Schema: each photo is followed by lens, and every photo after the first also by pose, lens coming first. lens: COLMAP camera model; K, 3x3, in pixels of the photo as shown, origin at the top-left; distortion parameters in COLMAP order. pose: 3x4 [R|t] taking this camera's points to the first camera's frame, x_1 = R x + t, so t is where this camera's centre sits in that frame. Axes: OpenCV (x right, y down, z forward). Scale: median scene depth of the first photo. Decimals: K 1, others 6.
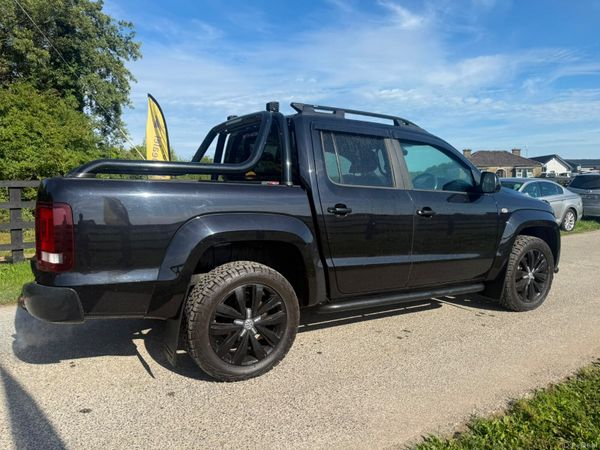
lens RADIAL K [[422.5, 0, 297.5], [0, 422.5, 226.1], [0, 0, 1]] dist [0.029946, -0.040472]
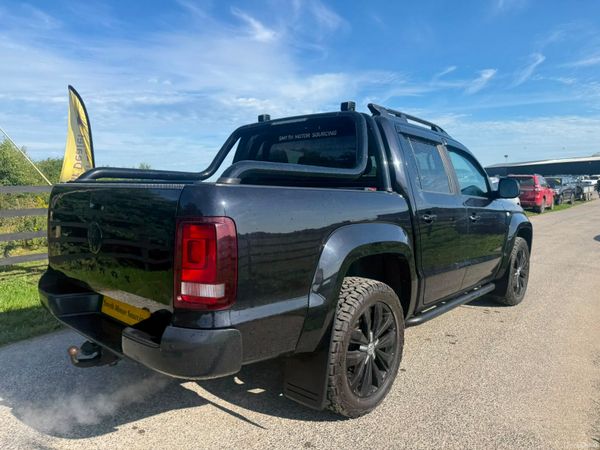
lens RADIAL K [[422.5, 0, 296.2], [0, 422.5, 222.2], [0, 0, 1]] dist [0.029946, -0.040472]
pose [[0.947818, -0.027002, 0.317668, -0.239990], [0.034344, 0.999256, -0.017533, -0.010188], [-0.316958, 0.027528, 0.948040, 0.089402]]
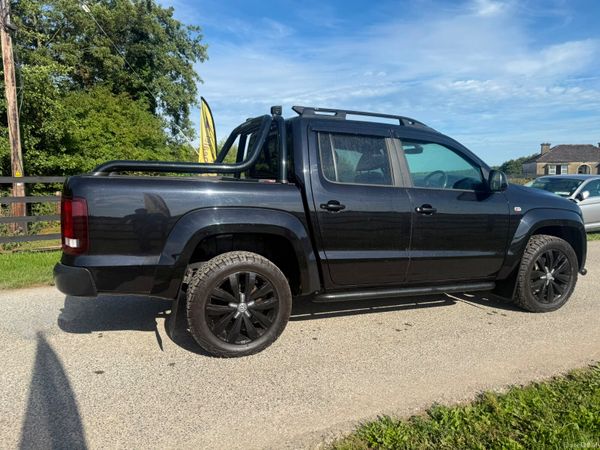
lens RADIAL K [[422.5, 0, 298.1], [0, 422.5, 226.2], [0, 0, 1]] dist [0.029946, -0.040472]
pose [[0.988067, 0.020125, -0.152704, 0.086886], [-0.018608, 0.999762, 0.011357, 0.000961], [0.152896, -0.008379, 0.988207, -0.033630]]
